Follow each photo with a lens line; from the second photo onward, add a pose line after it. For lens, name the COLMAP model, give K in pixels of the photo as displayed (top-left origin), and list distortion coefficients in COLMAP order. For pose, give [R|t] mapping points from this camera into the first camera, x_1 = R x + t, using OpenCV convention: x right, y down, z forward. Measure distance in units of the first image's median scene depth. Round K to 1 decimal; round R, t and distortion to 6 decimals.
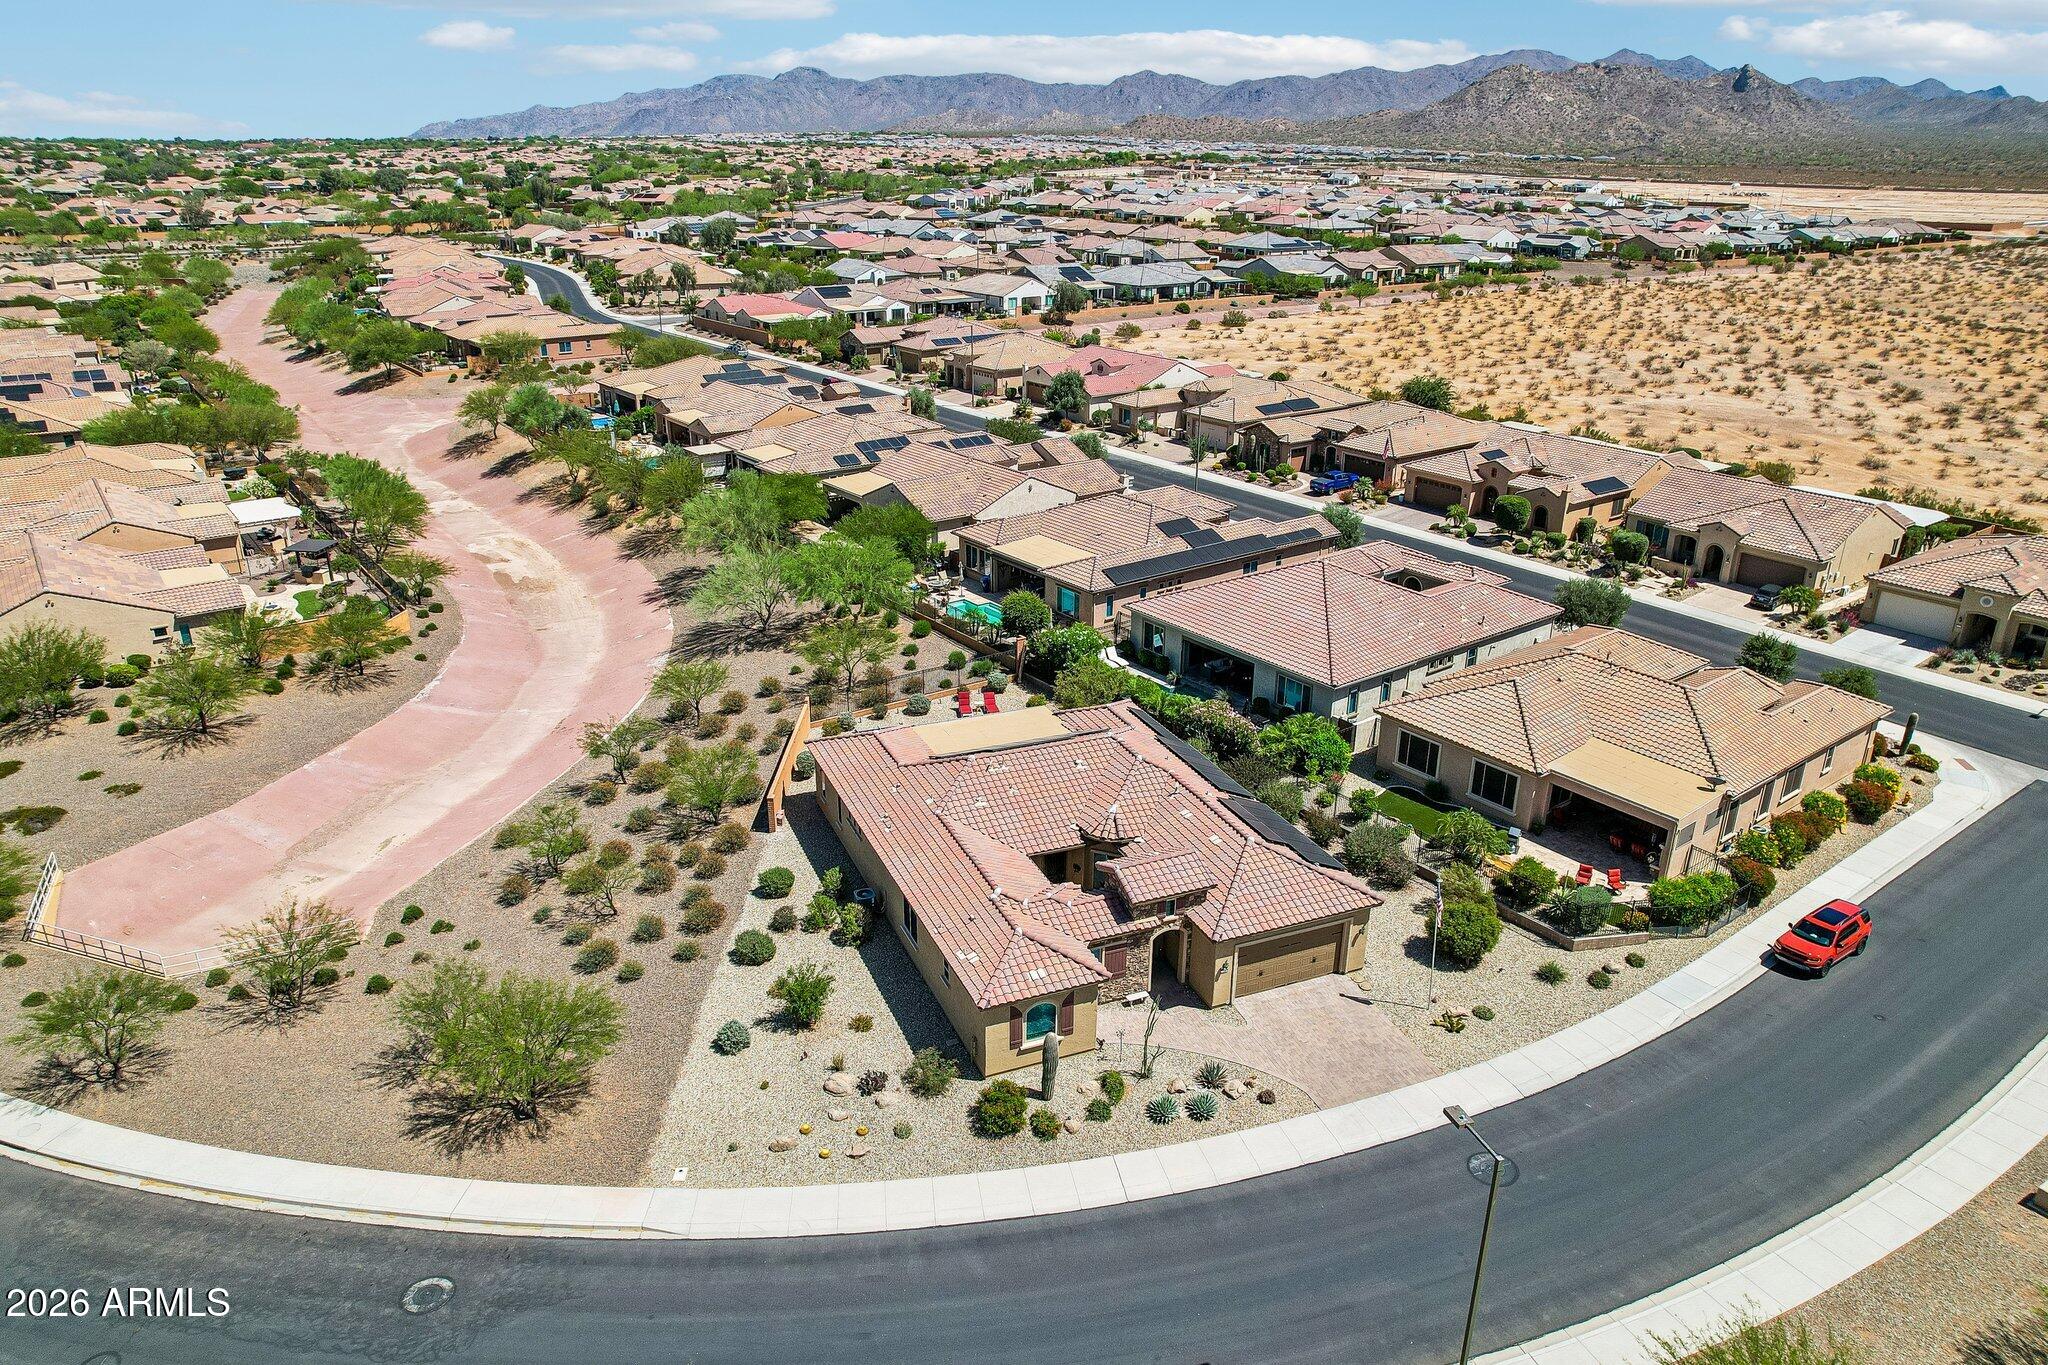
lens RADIAL K [[1378.9, 0, 1024.0], [0, 1378.9, 682.5], [0, 0, 1]] dist [-0.075201, 0.067753]
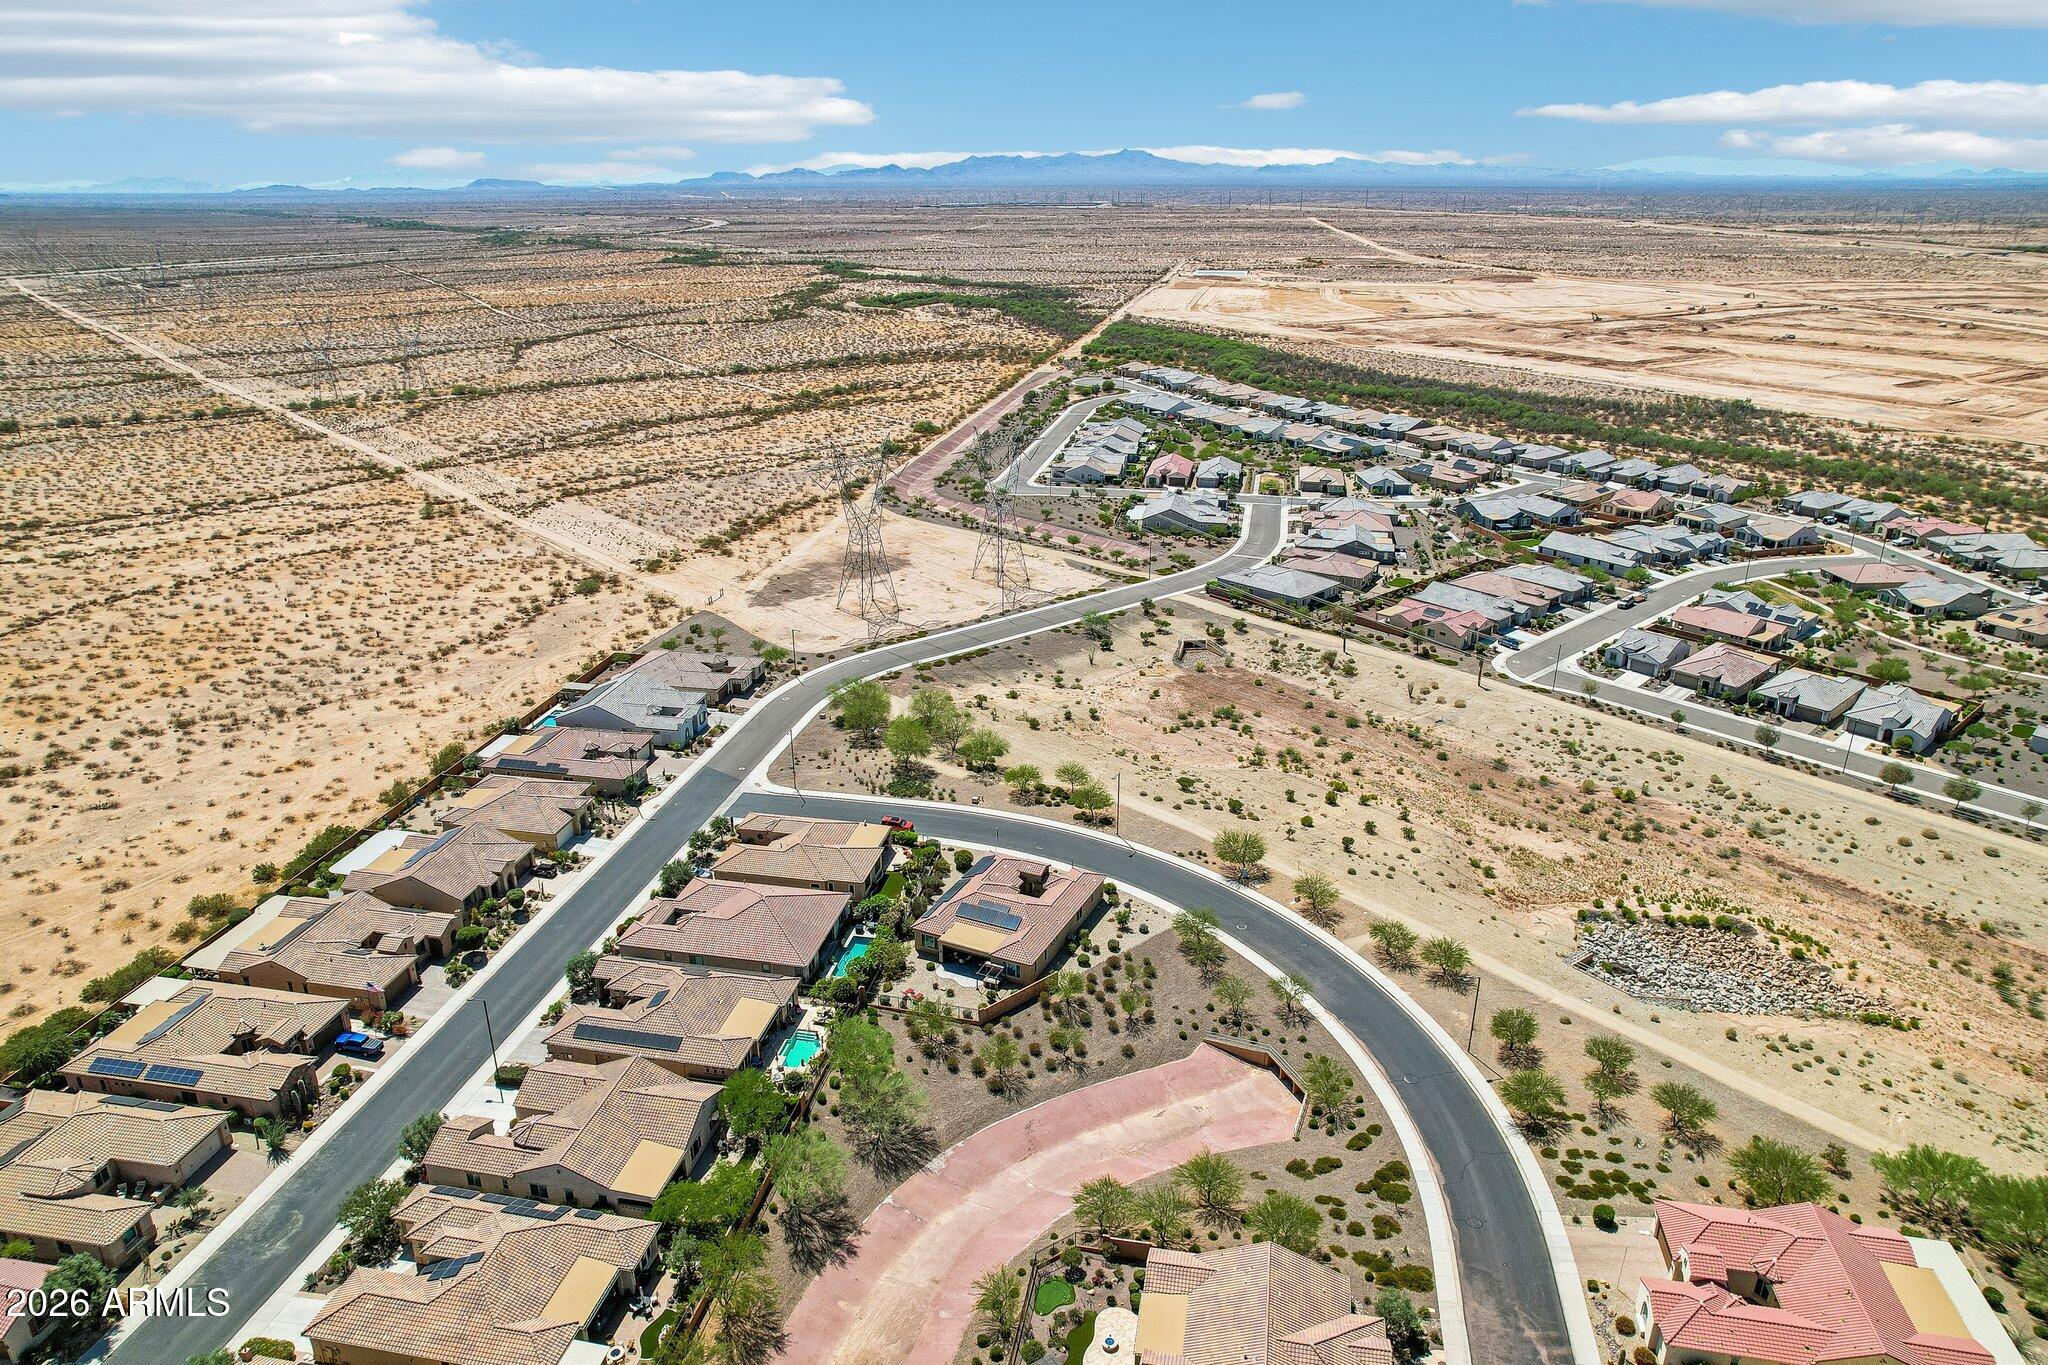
lens RADIAL K [[1335.3, 0, 1024.0], [0, 1335.3, 682.5], [0, 0, 1]] dist [-0.075869, 0.058336]
pose [[-0.663274, -0.279763, 0.694118, -1.688516], [0.270915, 0.774834, 0.571172, -1.736382], [-0.697620, 0.566890, -0.438135, 1.804673]]
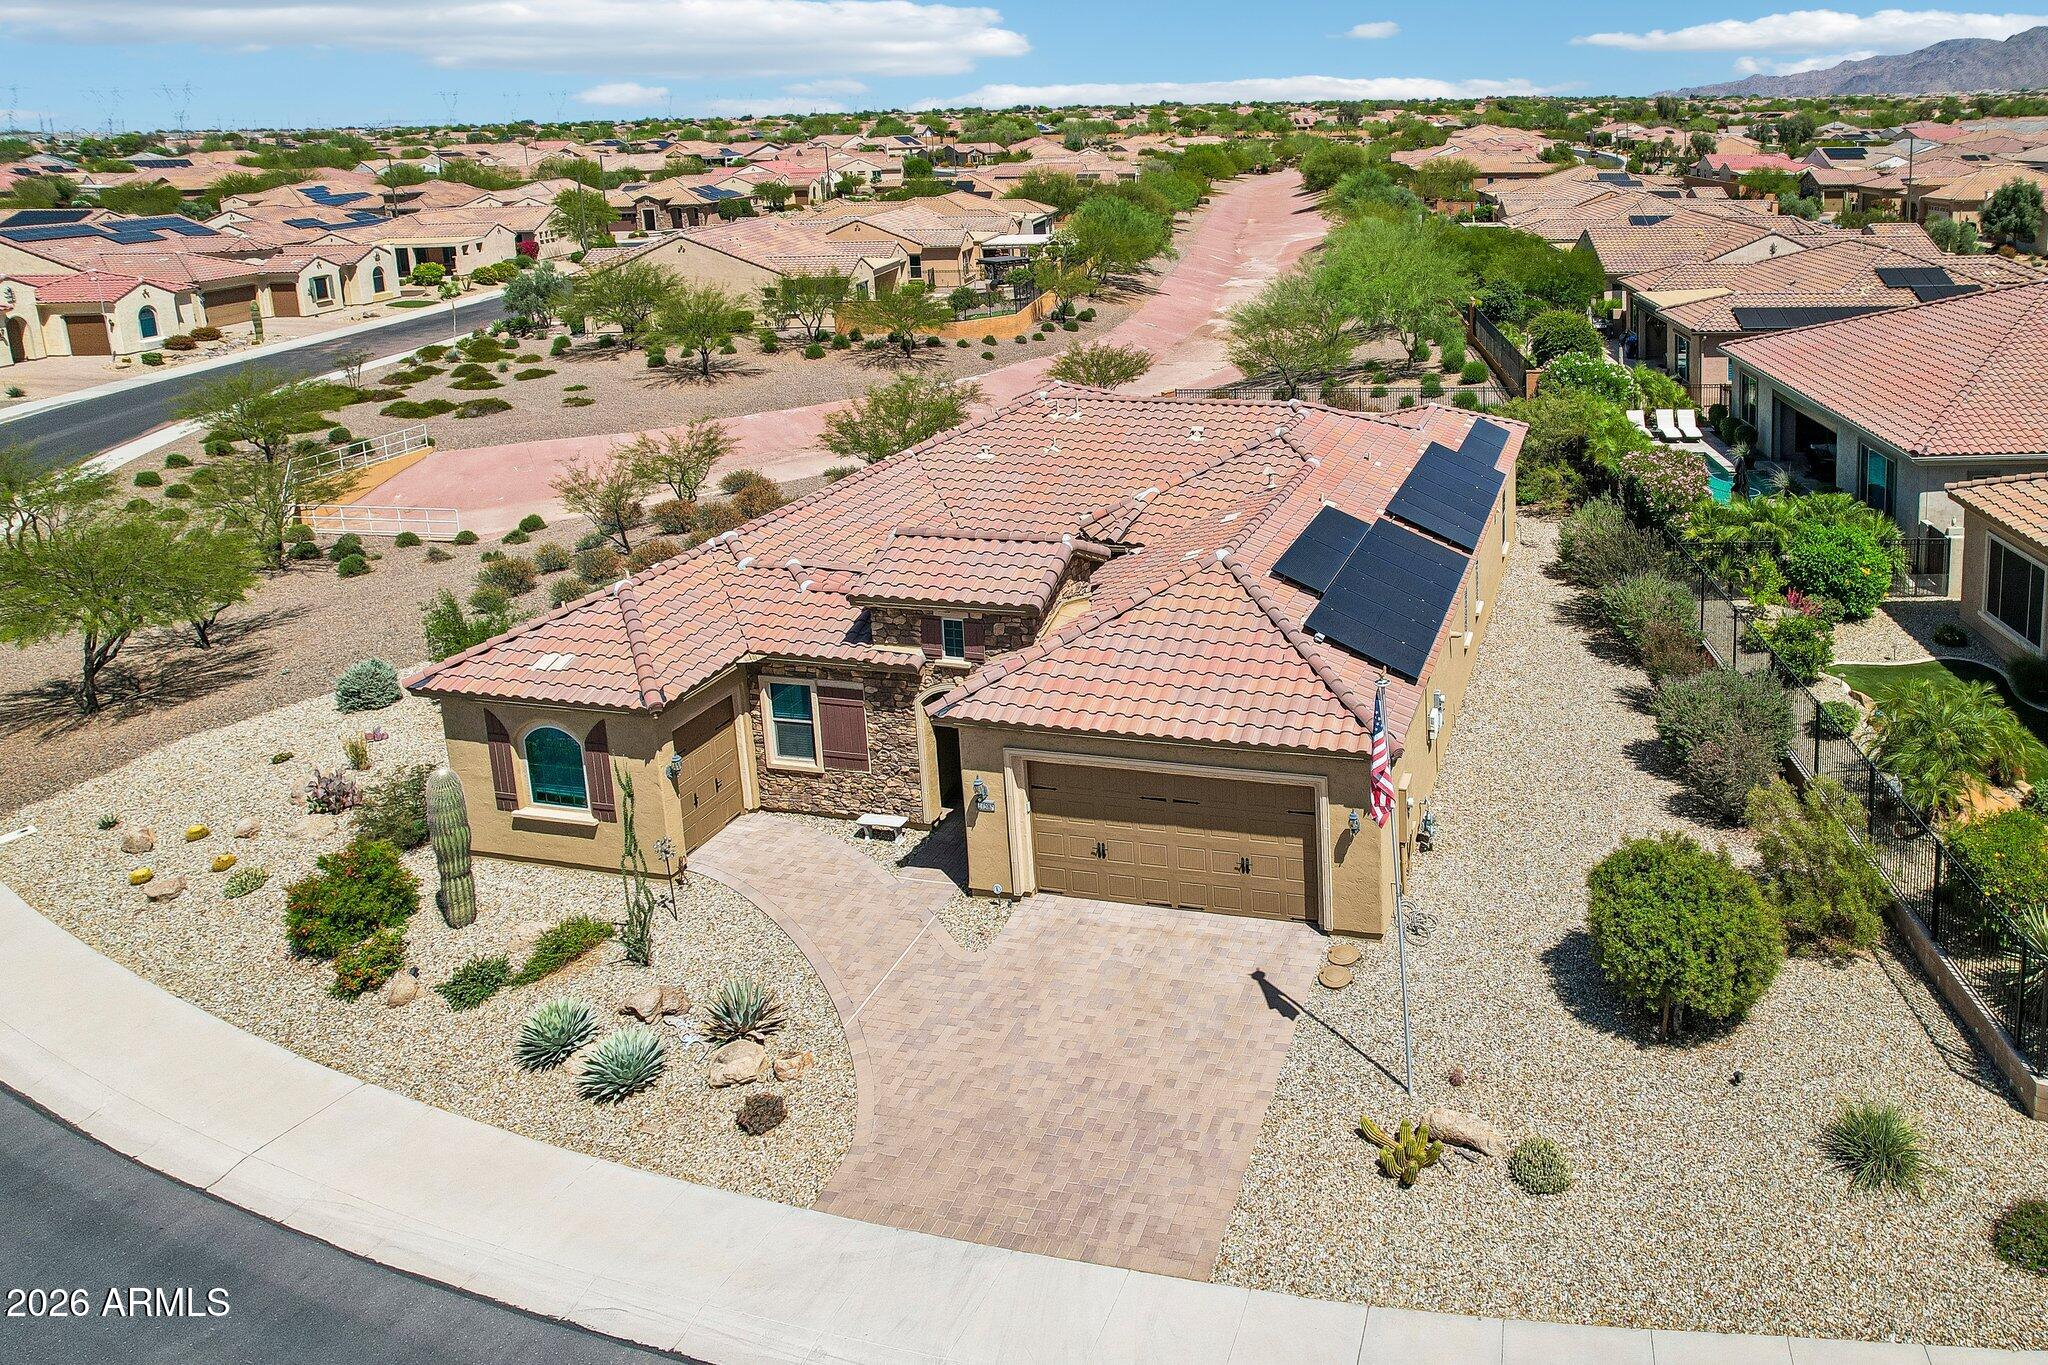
lens RADIAL K [[1387.4, 0, 1311.0], [0, 1387.4, 385.2], [0, 0, 1]] dist [-0.026278, 0.001659]
pose [[0.818674, 0.090365, -0.567104, 0.361390], [-0.189213, 0.974843, -0.117812, 0.090166], [0.542191, 0.203753, 0.815177, 0.533631]]
